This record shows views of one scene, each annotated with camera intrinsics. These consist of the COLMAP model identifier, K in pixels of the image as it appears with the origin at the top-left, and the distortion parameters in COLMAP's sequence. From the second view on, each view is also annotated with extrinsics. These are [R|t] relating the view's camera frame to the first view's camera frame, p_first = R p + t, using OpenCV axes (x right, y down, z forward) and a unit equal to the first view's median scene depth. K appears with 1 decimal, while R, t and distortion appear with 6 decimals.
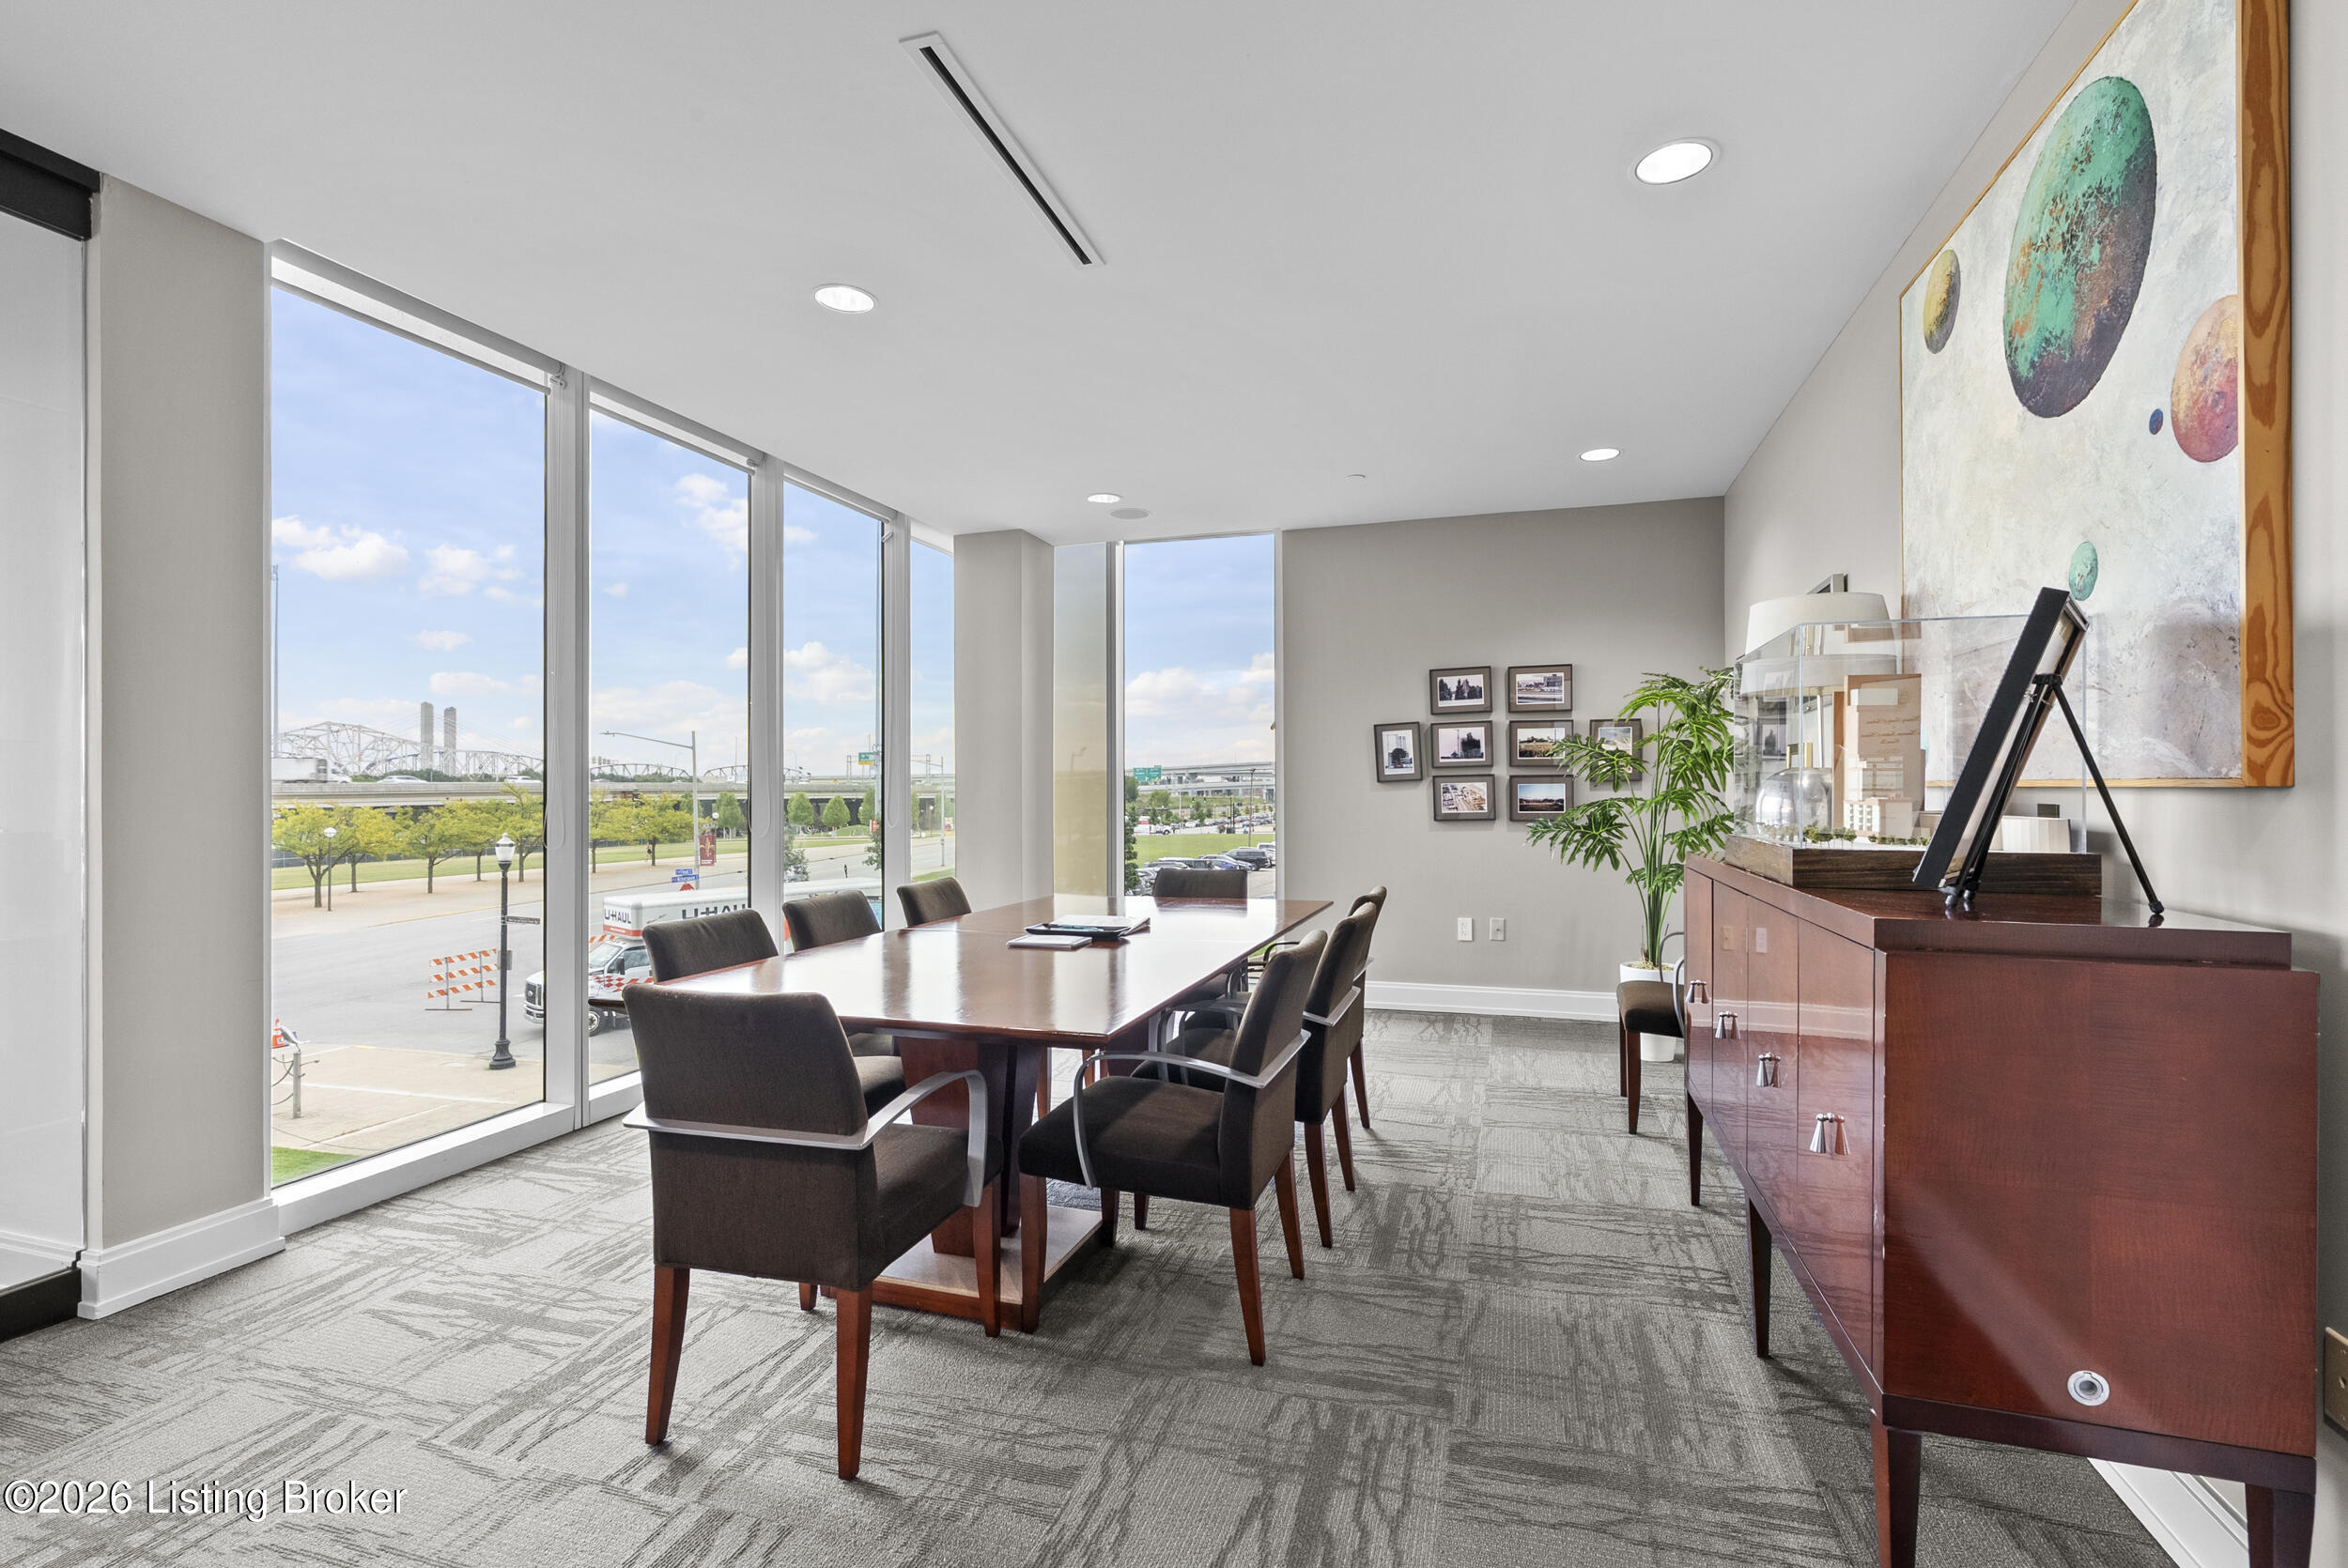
lens RADIAL K [[1061.2, 0, 1186.0], [0, 1061.2, 790.3], [0, 0, 1]] dist [-0.001669, 0.000273]
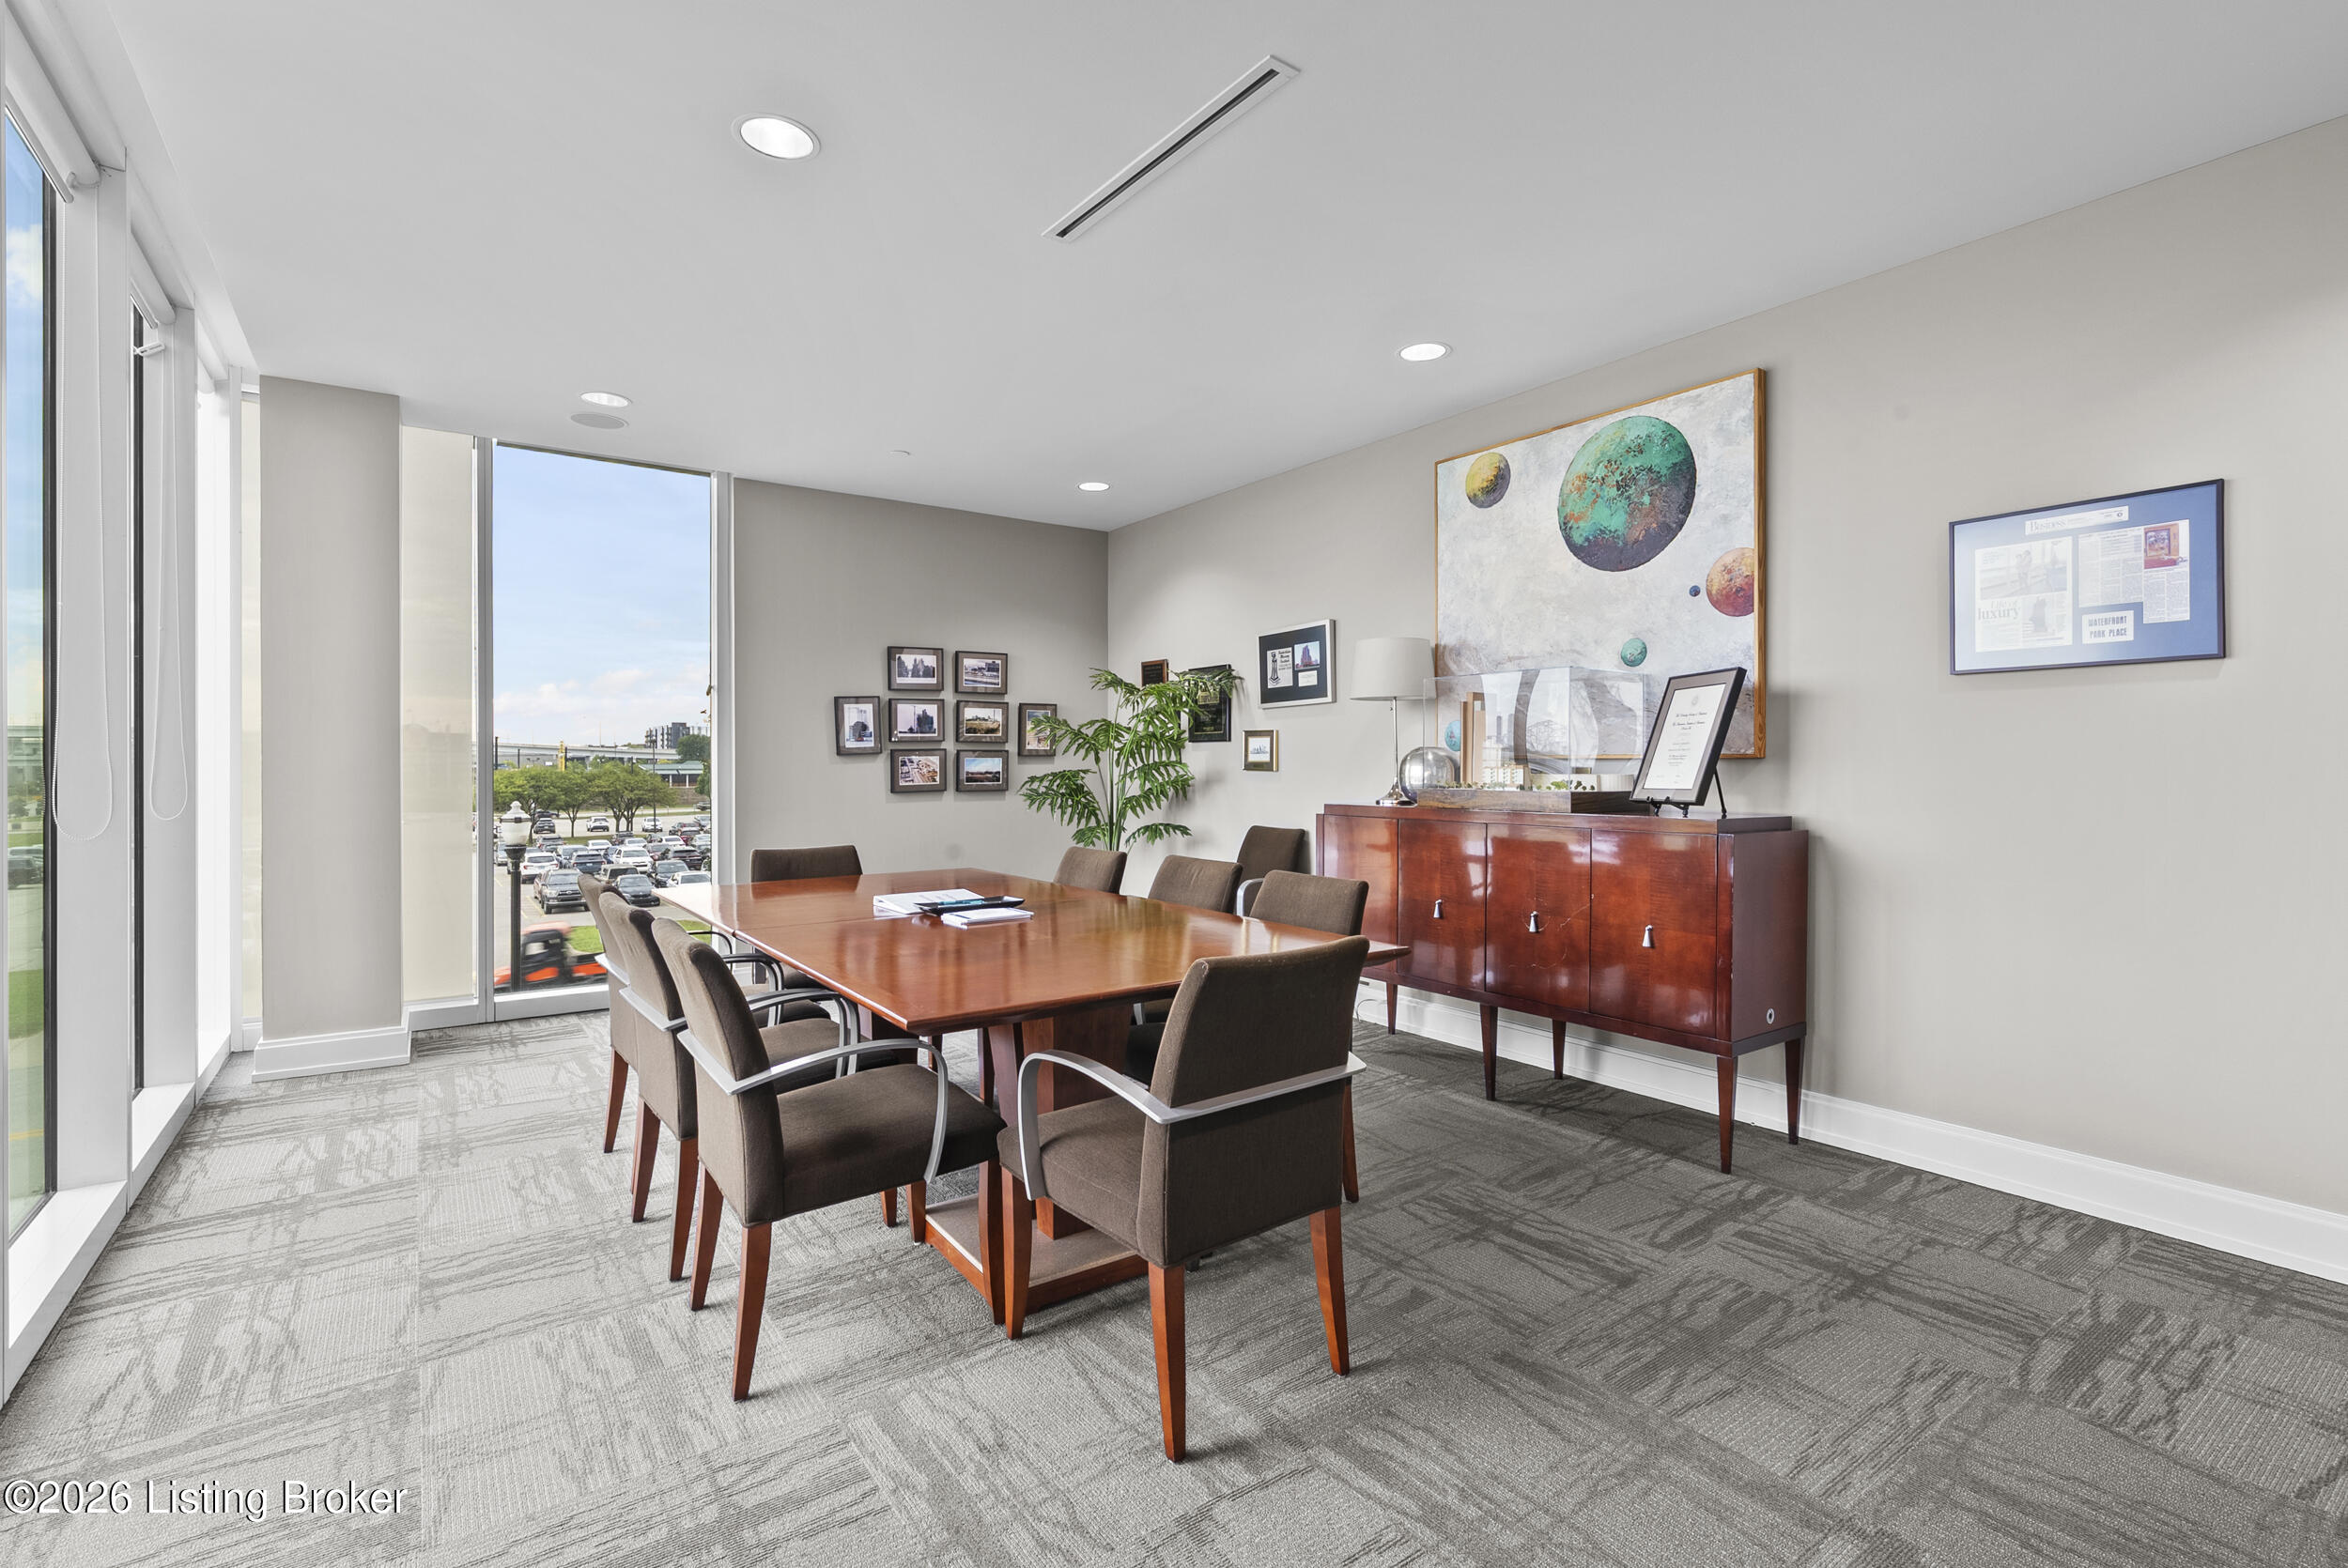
lens RADIAL K [[1061.2, 0, 1191.5], [0, 1061.2, 769.8], [0, 0, 1]] dist [-0.001669, 0.000273]
pose [[0.598369, -0.000885, 0.801220, -0.425987], [0.000705, 1.000000, 0.000579, 0.005899], [-0.801220, 0.000218, 0.598370, 0.151813]]
